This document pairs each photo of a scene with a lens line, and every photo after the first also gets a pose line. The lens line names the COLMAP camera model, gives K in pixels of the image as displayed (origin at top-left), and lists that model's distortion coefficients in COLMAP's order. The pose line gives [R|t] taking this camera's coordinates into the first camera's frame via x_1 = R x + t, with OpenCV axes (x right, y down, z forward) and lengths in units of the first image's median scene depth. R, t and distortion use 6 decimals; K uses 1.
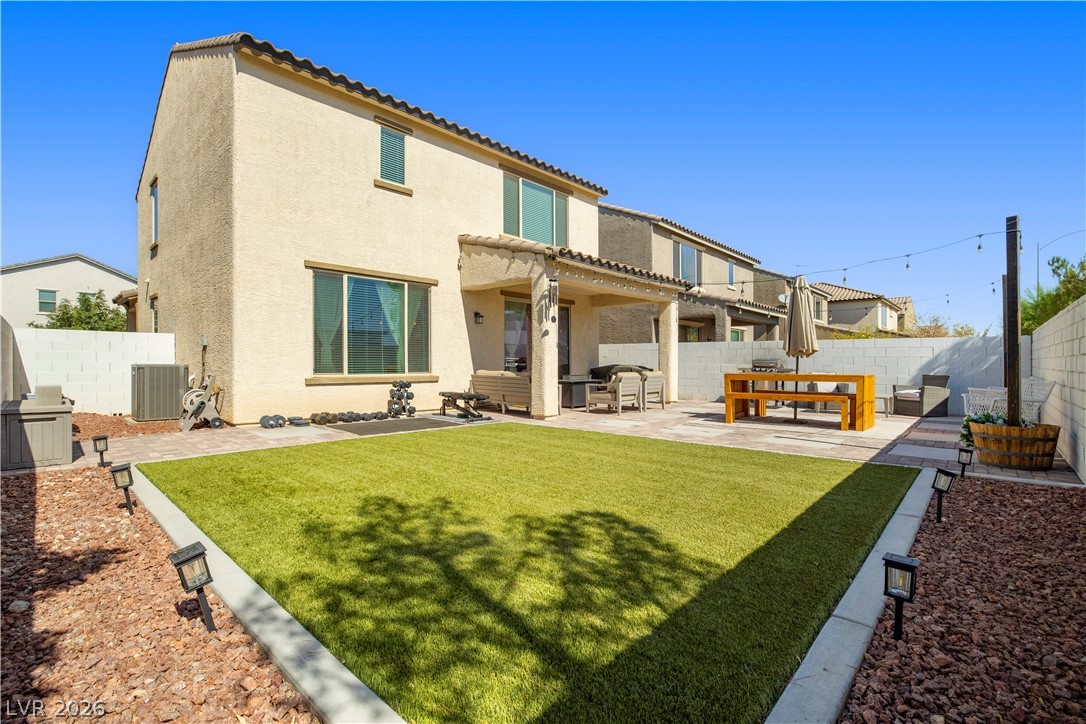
lens RADIAL K [[487.6, 0, 540.5], [0, 487.6, 360.0], [0, 0, 1]] dist [-0.025483, 0.002058]
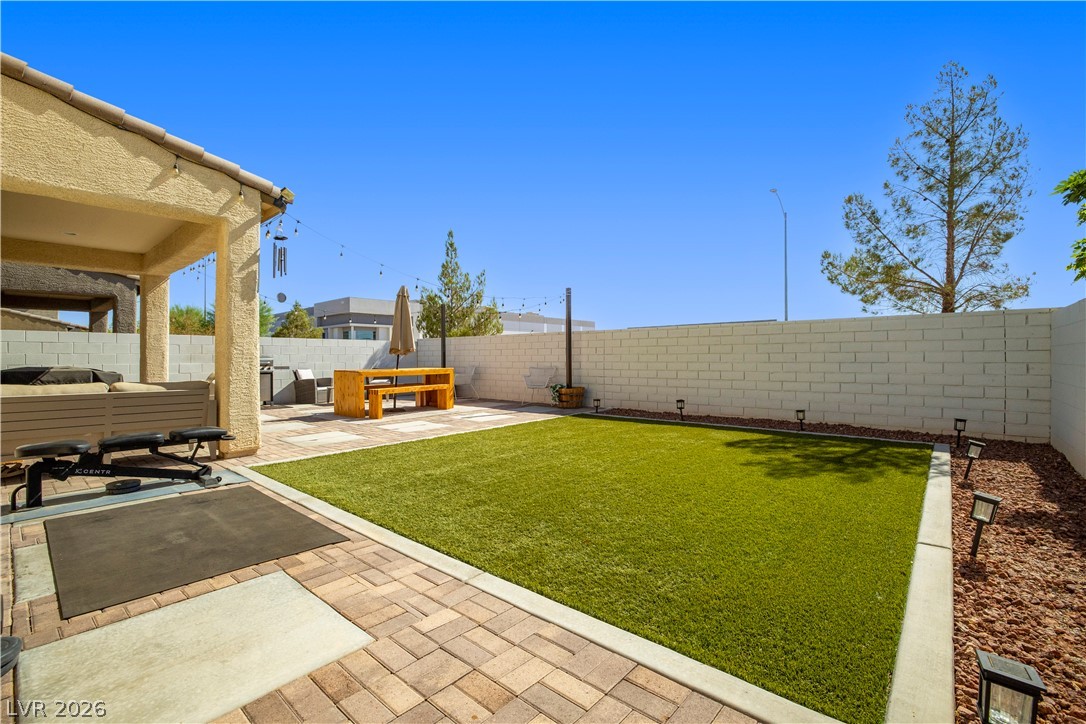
lens RADIAL K [[487.6, 0, 539.9], [0, 487.6, 357.9], [0, 0, 1]] dist [-0.025483, 0.002058]
pose [[-0.026449, -0.005943, 0.999632, -0.616904], [0.000984, 0.999982, 0.005971, -0.005306], [-0.999650, 0.001141, -0.026443, 0.644558]]
